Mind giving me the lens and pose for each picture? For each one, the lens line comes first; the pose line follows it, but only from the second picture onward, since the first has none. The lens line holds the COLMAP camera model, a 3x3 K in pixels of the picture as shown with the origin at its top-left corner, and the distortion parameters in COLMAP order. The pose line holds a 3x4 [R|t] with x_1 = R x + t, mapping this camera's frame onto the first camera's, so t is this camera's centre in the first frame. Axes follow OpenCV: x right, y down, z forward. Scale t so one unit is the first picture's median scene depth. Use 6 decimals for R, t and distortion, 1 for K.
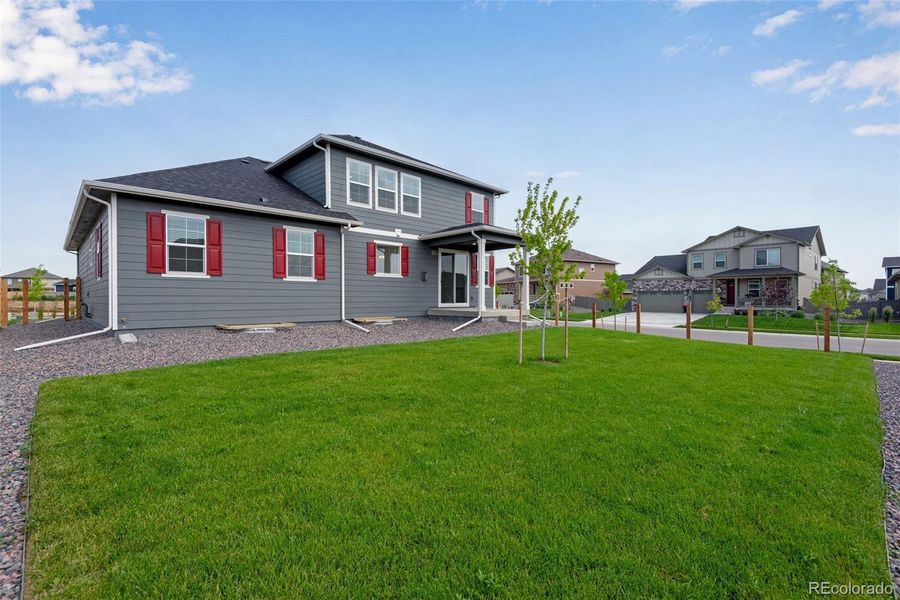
lens RADIAL K [[414.2, 0, 441.9], [0, 414.2, 297.8], [0, 0, 1]] dist [0.004957, -0.000098]
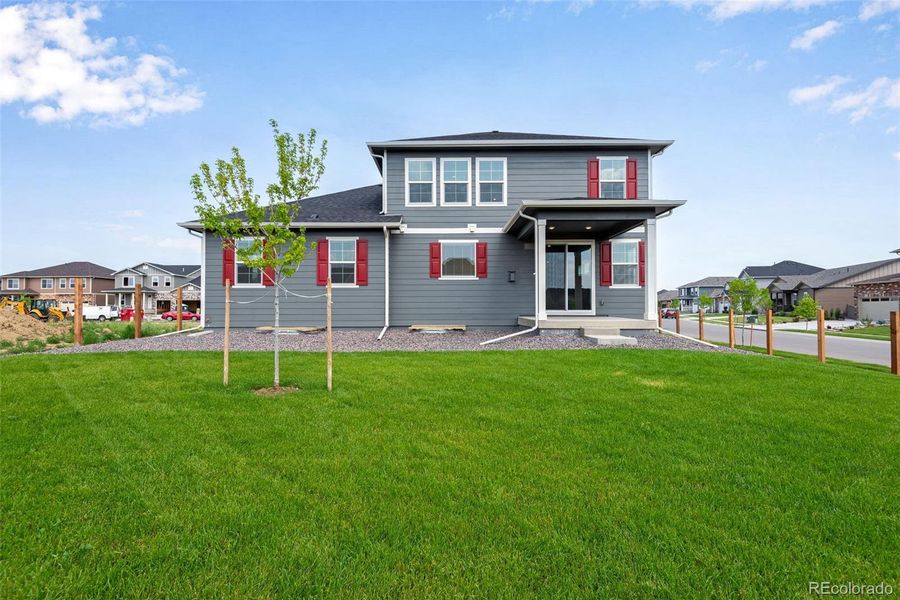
lens RADIAL K [[383.8, 0, 450.0], [0, 383.8, 300.0], [0, 0, 1]] dist [0.002857, 0.000083]
pose [[0.704973, -0.010354, -0.709159, 0.409981], [0.003597, 0.999933, -0.011023, 0.001907], [0.709225, 0.005220, 0.704963, 0.384284]]
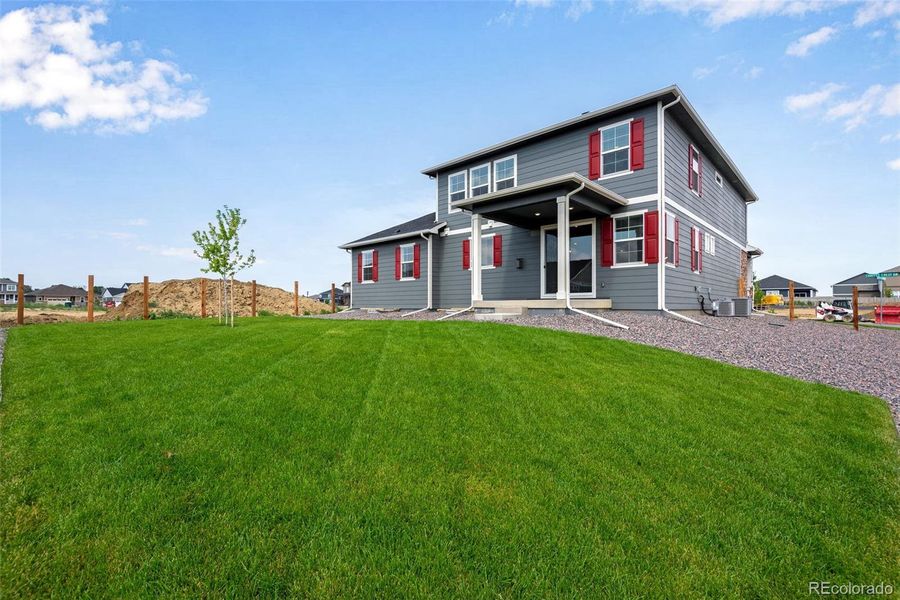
lens RADIAL K [[368.3, 0, 450.0], [0, 368.3, 300.0], [0, 0, 1]] dist [-0.000917, -0.000110]
pose [[0.077977, 0.020603, -0.996742, 0.741803], [0.035210, 0.999106, 0.023407, 0.002779], [0.996333, -0.036921, 0.077182, 0.786012]]
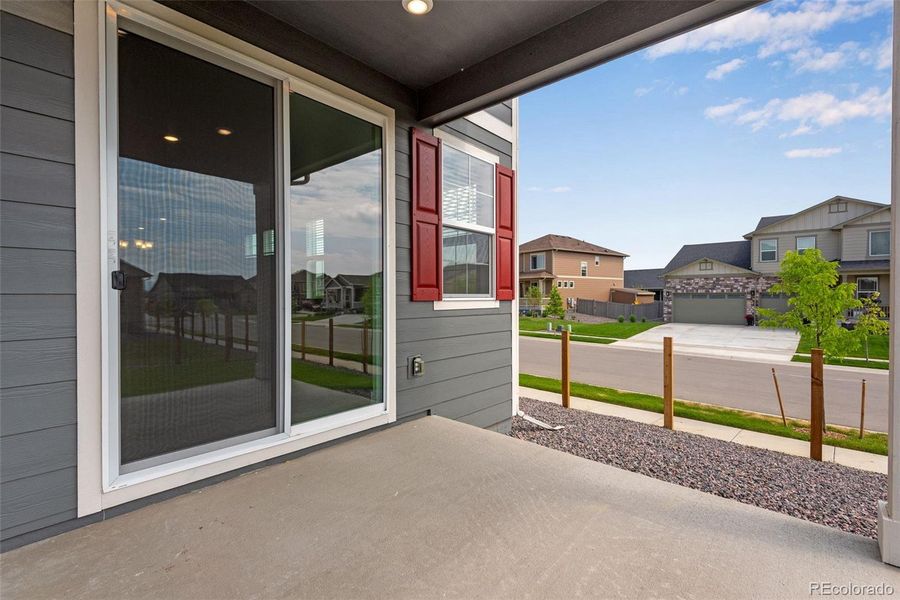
lens RADIAL K [[418.7, 0, 450.0], [0, 418.7, 300.0], [0, 0, 1]] dist [0.002458, 0.000021]
pose [[0.995791, -0.001991, 0.091627, 0.087365], [0.000921, 0.999931, 0.011718, -0.035822], [-0.091644, -0.011584, 0.995724, 0.908200]]
